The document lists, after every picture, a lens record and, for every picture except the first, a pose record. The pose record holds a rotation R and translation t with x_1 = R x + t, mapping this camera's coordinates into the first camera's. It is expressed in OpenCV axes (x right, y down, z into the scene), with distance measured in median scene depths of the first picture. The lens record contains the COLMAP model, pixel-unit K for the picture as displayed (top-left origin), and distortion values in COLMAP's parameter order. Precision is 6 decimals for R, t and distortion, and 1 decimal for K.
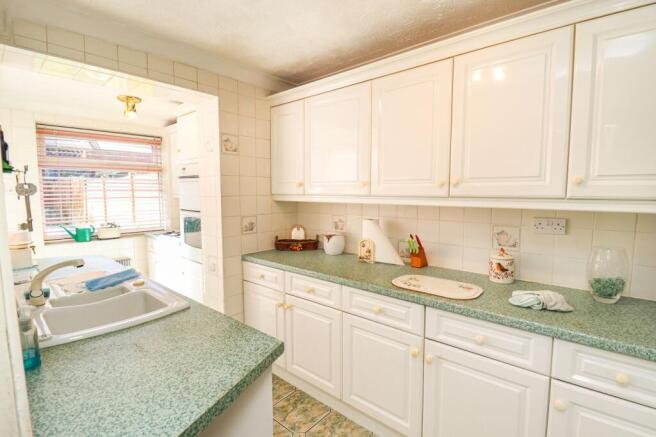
lens RADIAL K [[311.2, 0, 328.0], [0, 311.2, 218.5], [0, 0, 1]] dist [-0.049320, -0.000085]
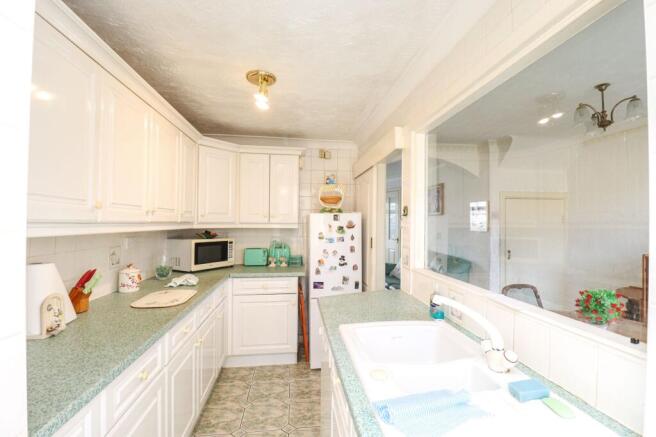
lens RADIAL K [[311.2, 0, 328.0], [0, 311.2, 218.5], [0, 0, 1]] dist [-0.049320, -0.000085]
pose [[-0.745995, 0.003538, 0.665942, -1.104672], [0.055449, 0.996844, 0.056819, -0.148183], [-0.663639, 0.079312, -0.743837, 1.725556]]
